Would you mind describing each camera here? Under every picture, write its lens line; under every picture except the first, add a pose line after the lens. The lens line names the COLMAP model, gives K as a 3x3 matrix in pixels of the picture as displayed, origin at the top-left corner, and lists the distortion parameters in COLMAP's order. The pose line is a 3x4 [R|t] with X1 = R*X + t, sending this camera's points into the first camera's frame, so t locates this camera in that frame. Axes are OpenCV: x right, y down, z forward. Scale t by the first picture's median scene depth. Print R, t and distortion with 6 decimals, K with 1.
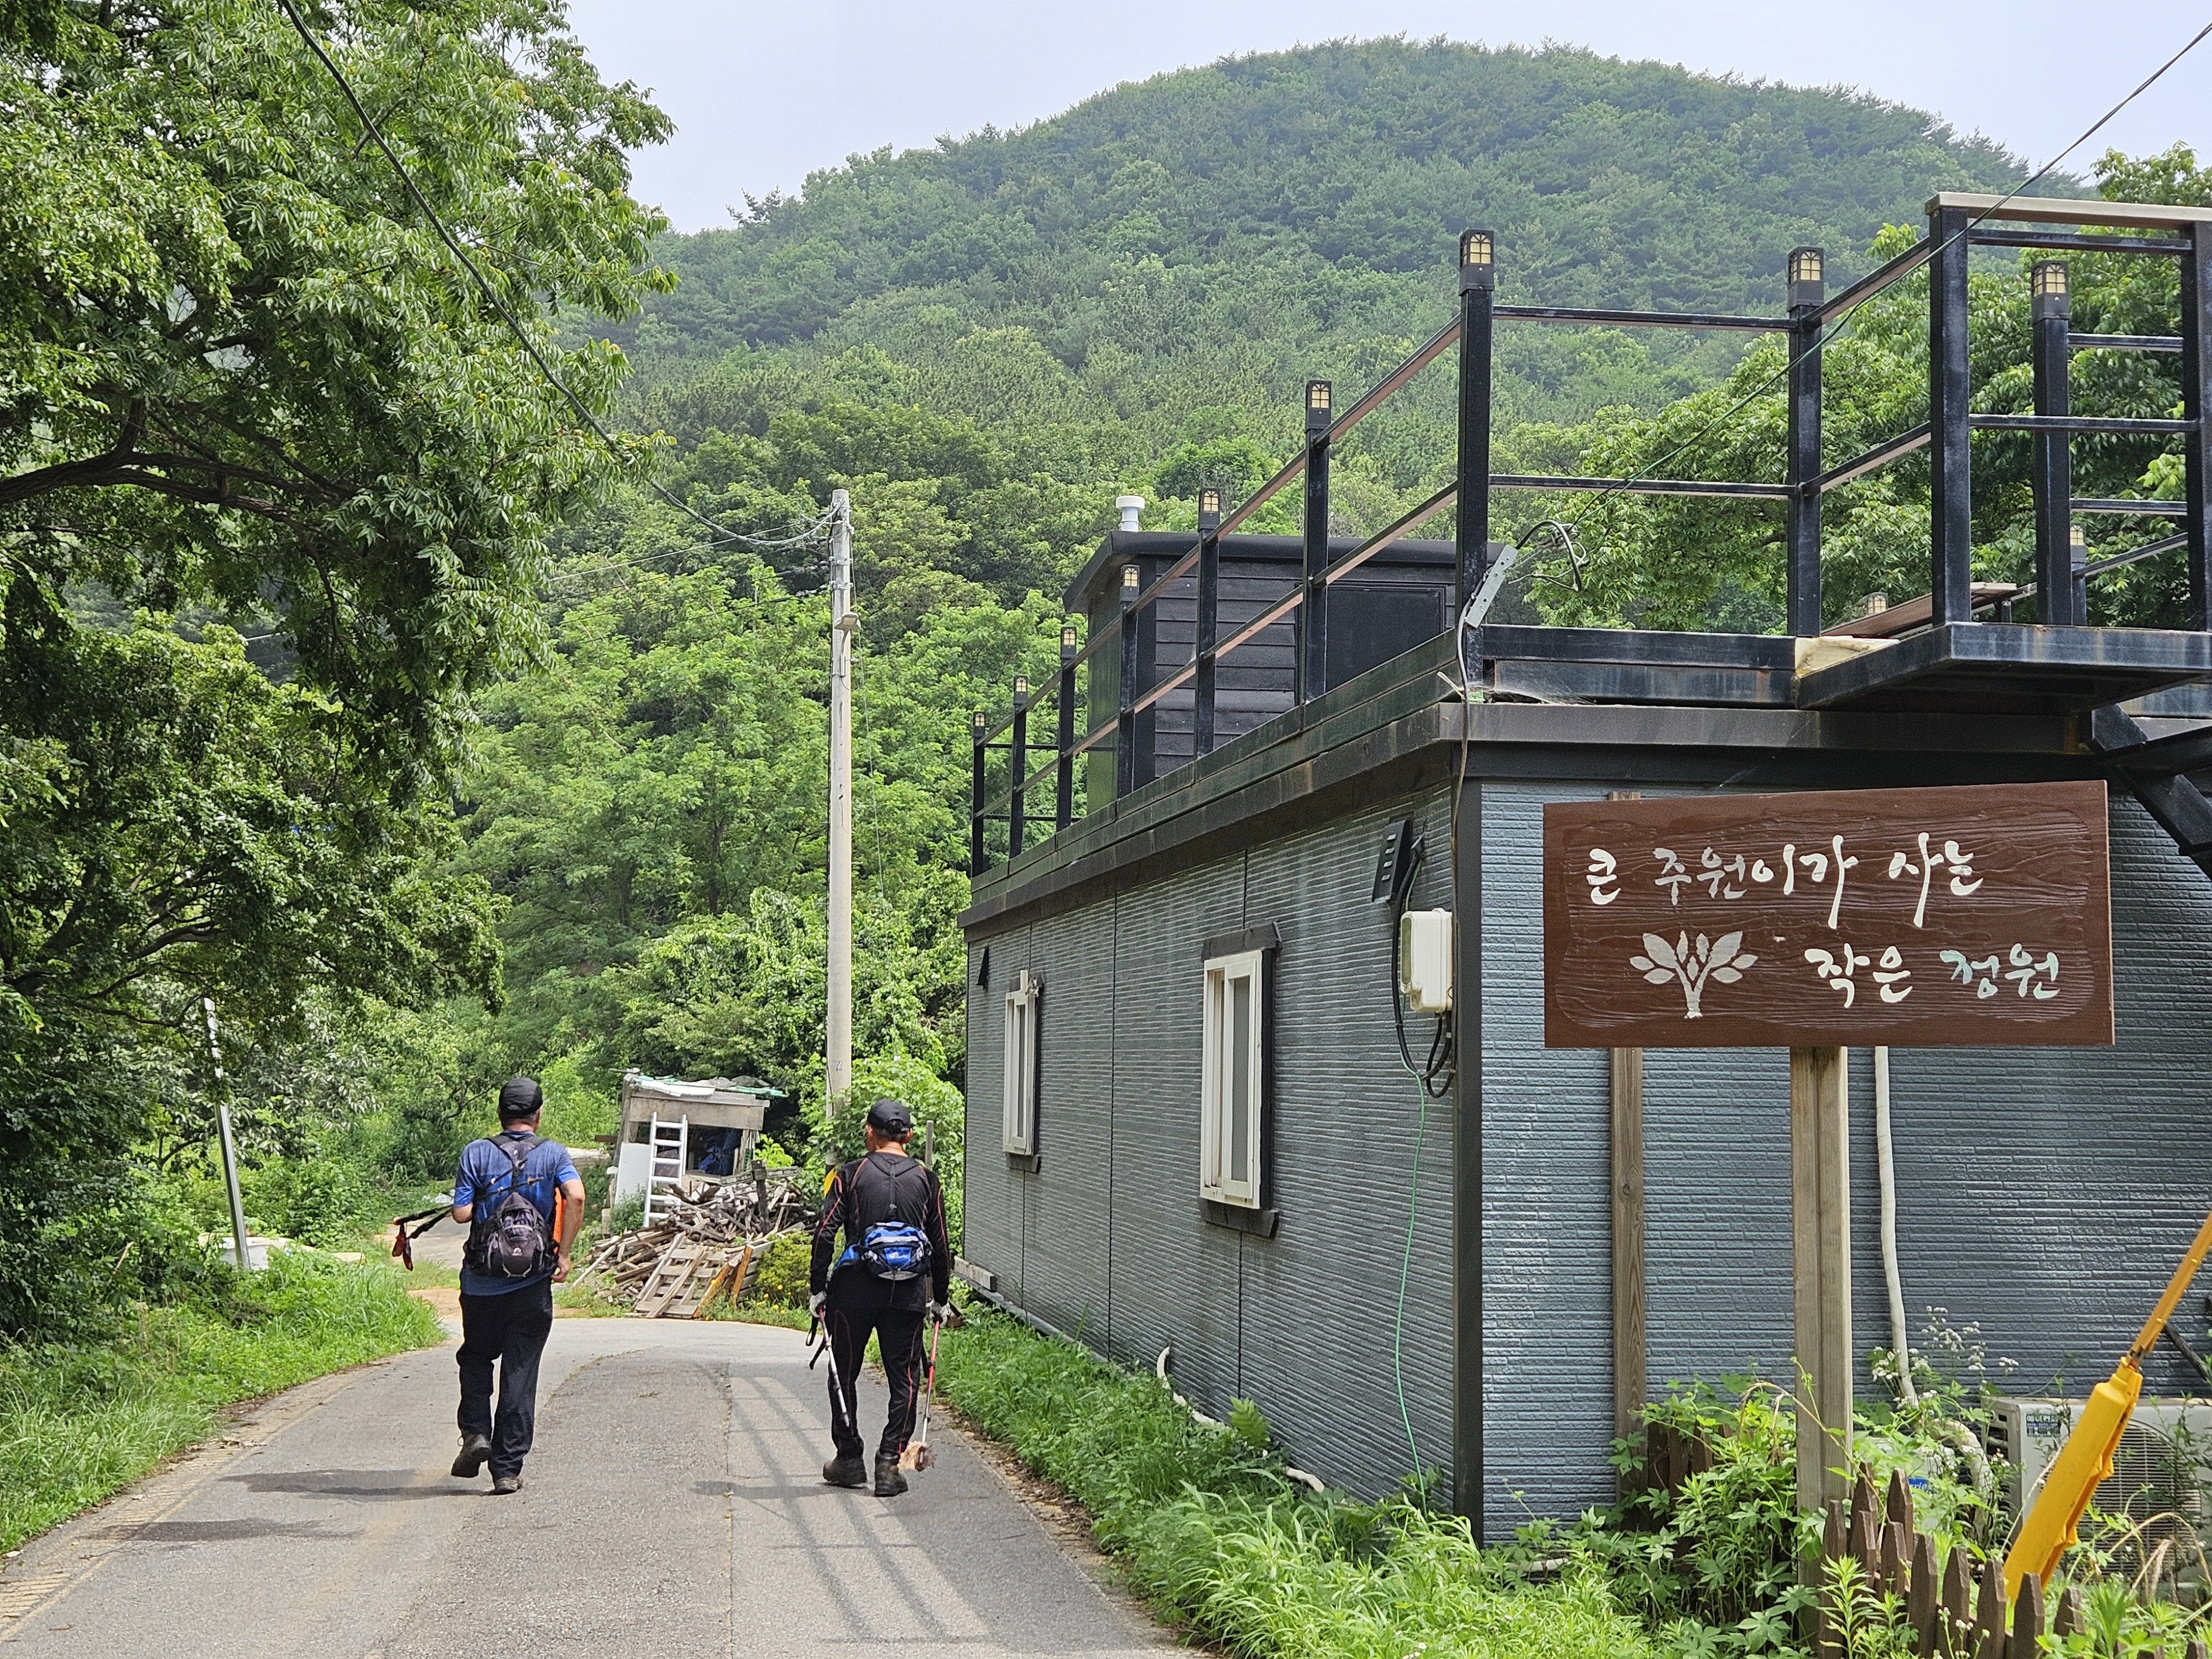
lens RADIAL K [[3060.6, 0, 1101.6], [0, 3060.6, 863.7], [0, 0, 1]] dist [0.104443, -0.077663]
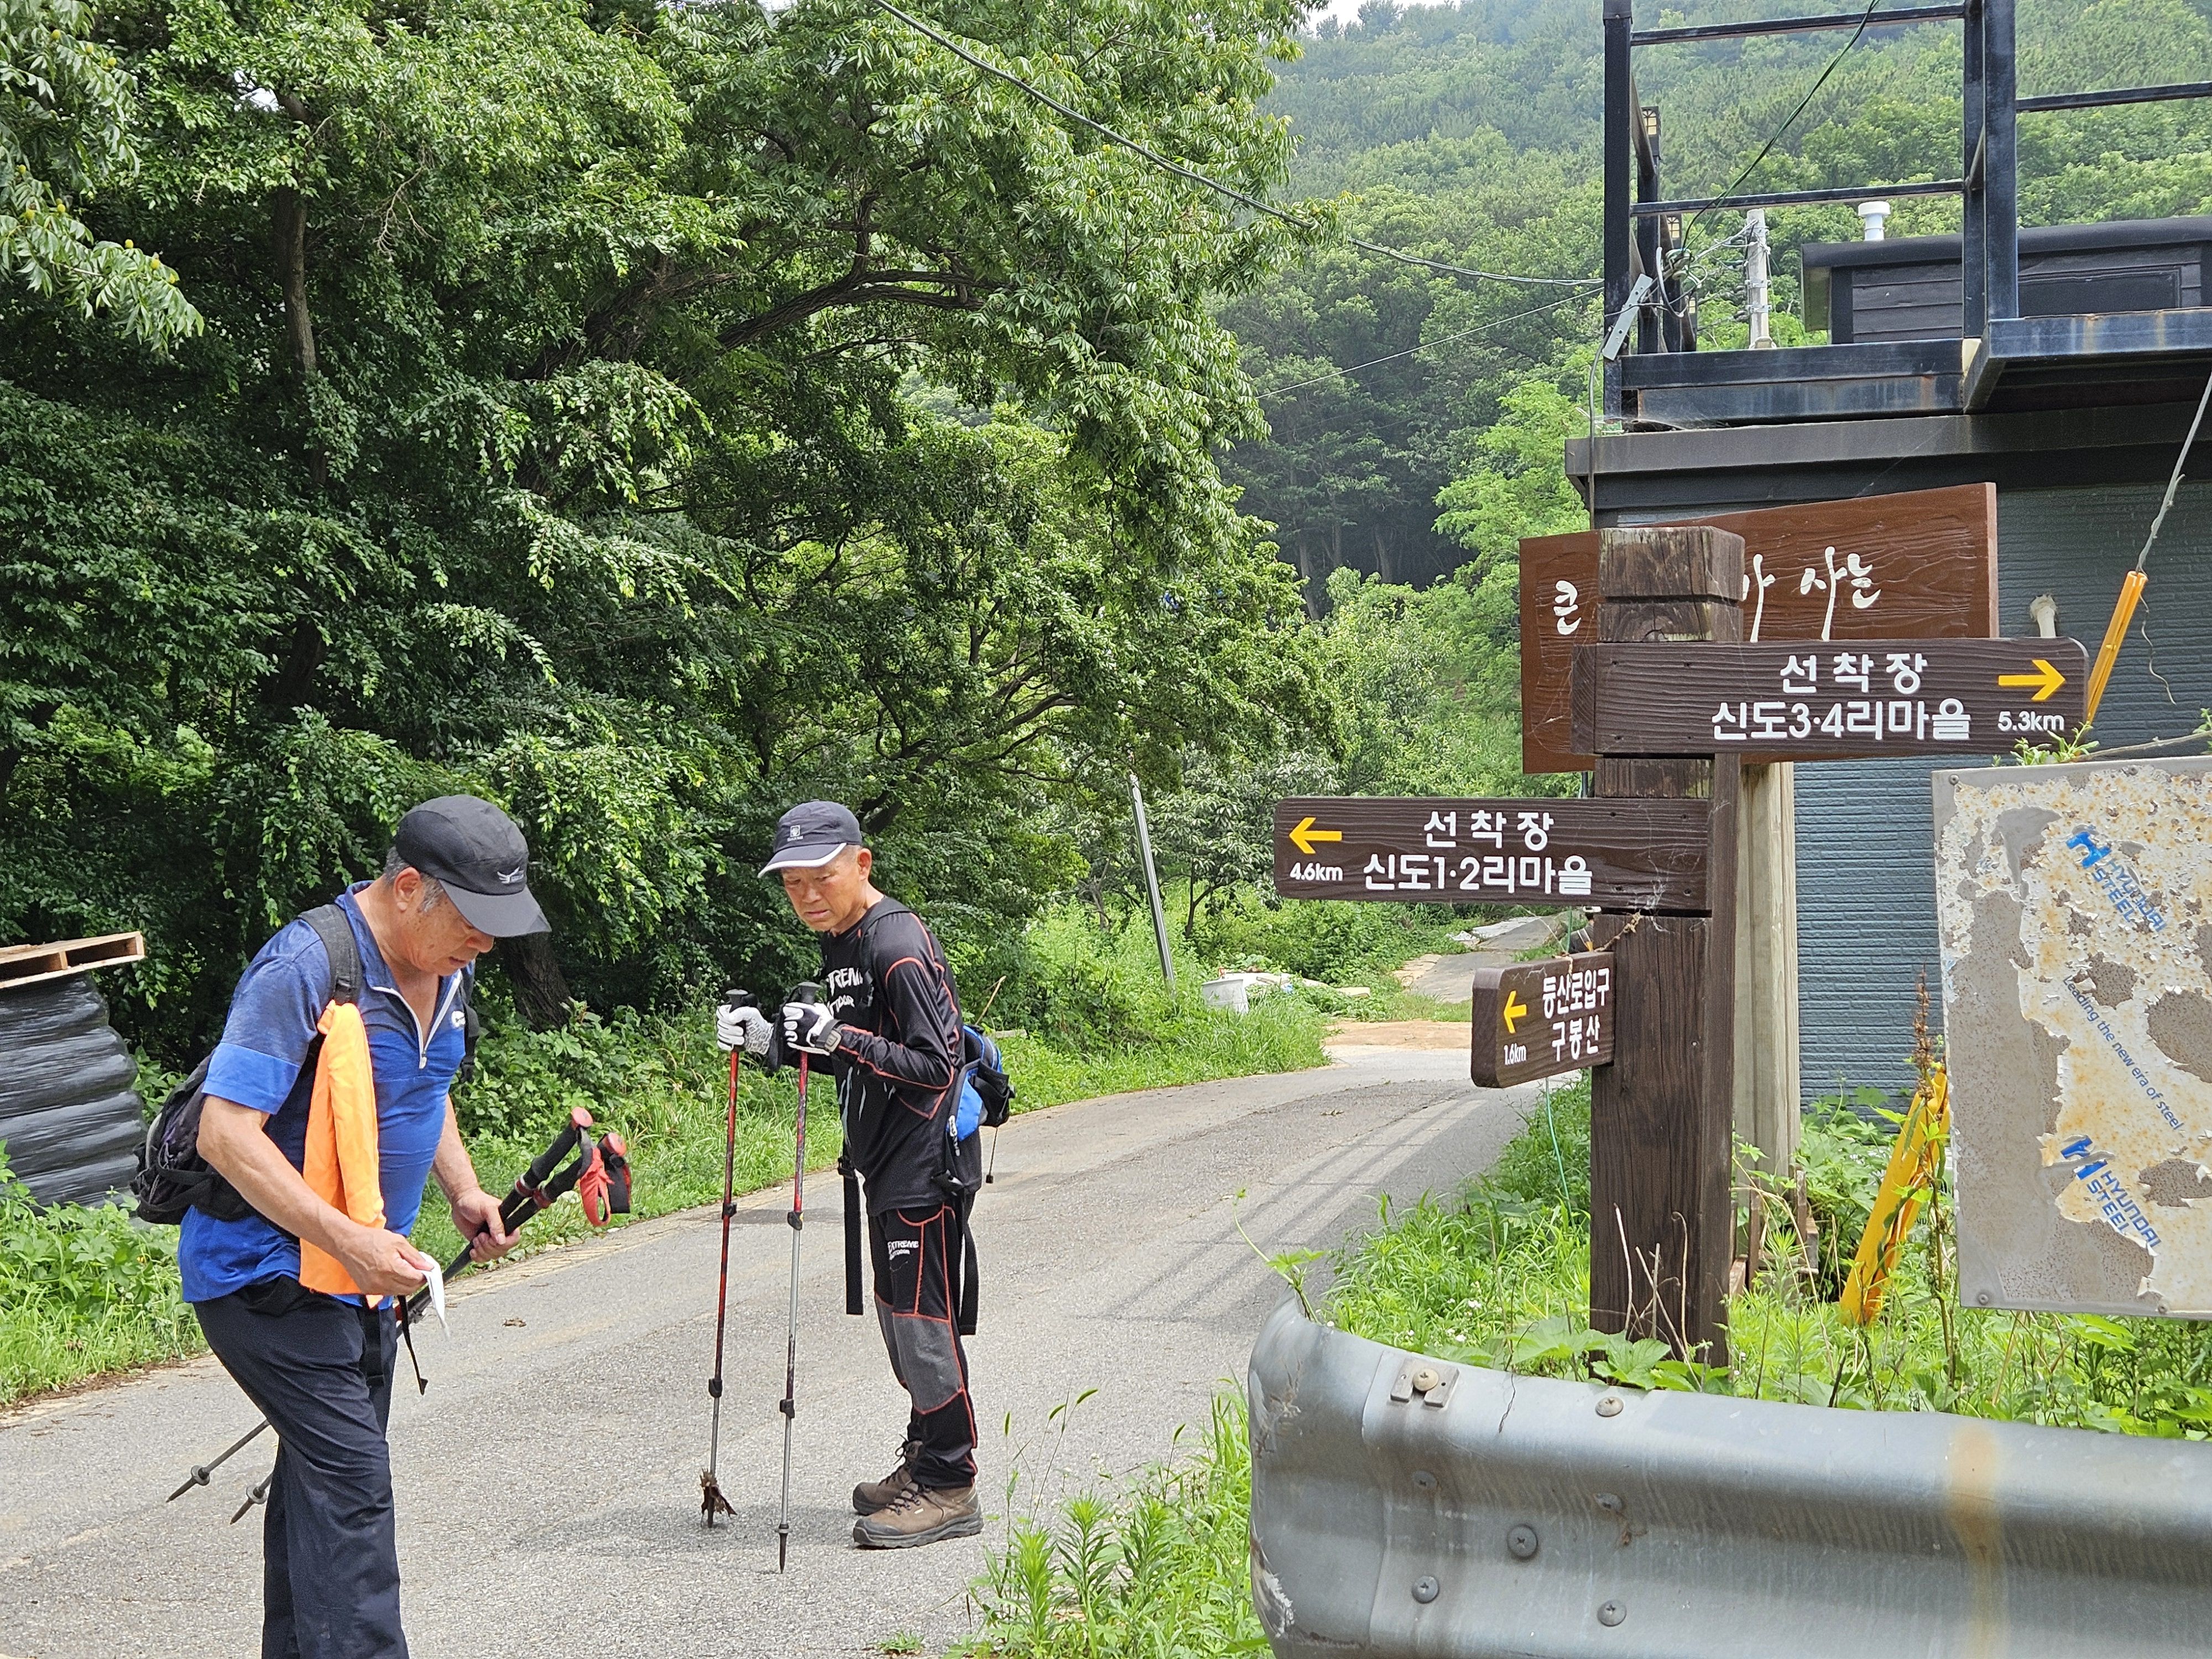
lens RADIAL K [[3060.6, 0, 1101.6], [0, 3060.6, 863.7], [0, 0, 1]] dist [0.104443, -0.077663]
pose [[0.926305, -0.023841, -0.376021, 0.342628], [0.055619, 0.995715, 0.073882, 0.004292], [0.372648, -0.089351, 0.923661, -0.017987]]
